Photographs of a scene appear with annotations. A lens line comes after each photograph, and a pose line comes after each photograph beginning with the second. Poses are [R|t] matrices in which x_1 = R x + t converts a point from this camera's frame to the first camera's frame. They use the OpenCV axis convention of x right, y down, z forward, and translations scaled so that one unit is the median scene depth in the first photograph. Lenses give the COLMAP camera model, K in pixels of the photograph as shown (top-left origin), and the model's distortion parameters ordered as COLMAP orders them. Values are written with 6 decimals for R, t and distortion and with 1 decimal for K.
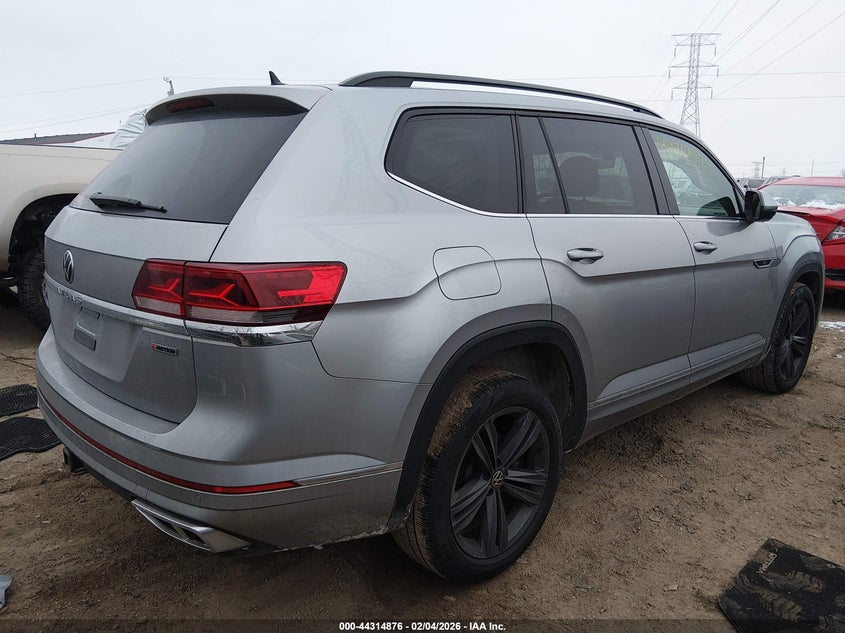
lens RADIAL K [[608.1, 0, 426.0], [0, 608.1, 316.0], [0, 0, 1]] dist [0.083433, -0.000051]
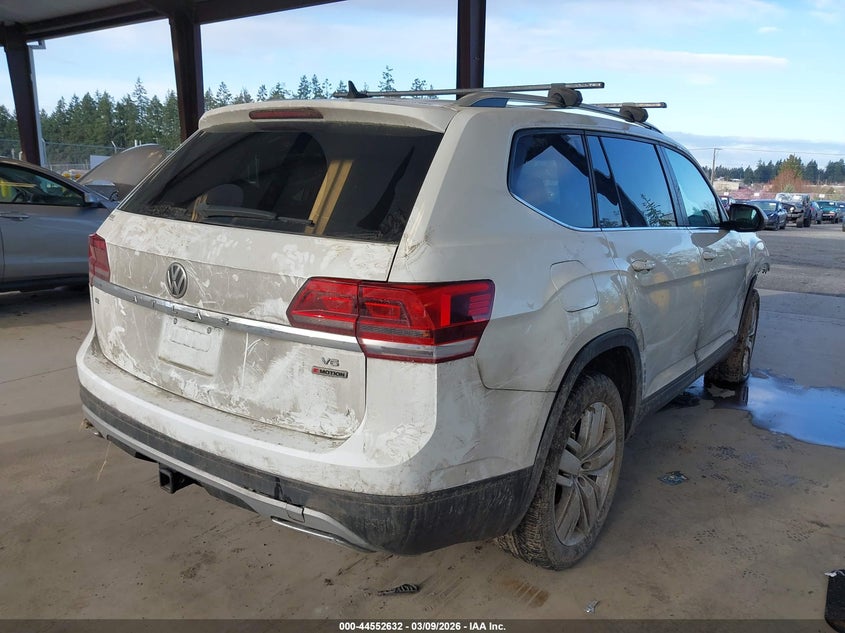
lens RADIAL K [[608.1, 0, 426.0], [0, 608.1, 316.0], [0, 0, 1]] dist [0.083433, -0.000051]
pose [[0.986303, -0.009193, 0.164688, -0.334930], [0.007727, 0.999925, 0.009541, -0.028345], [-0.164763, -0.008138, 0.986300, -0.007864]]
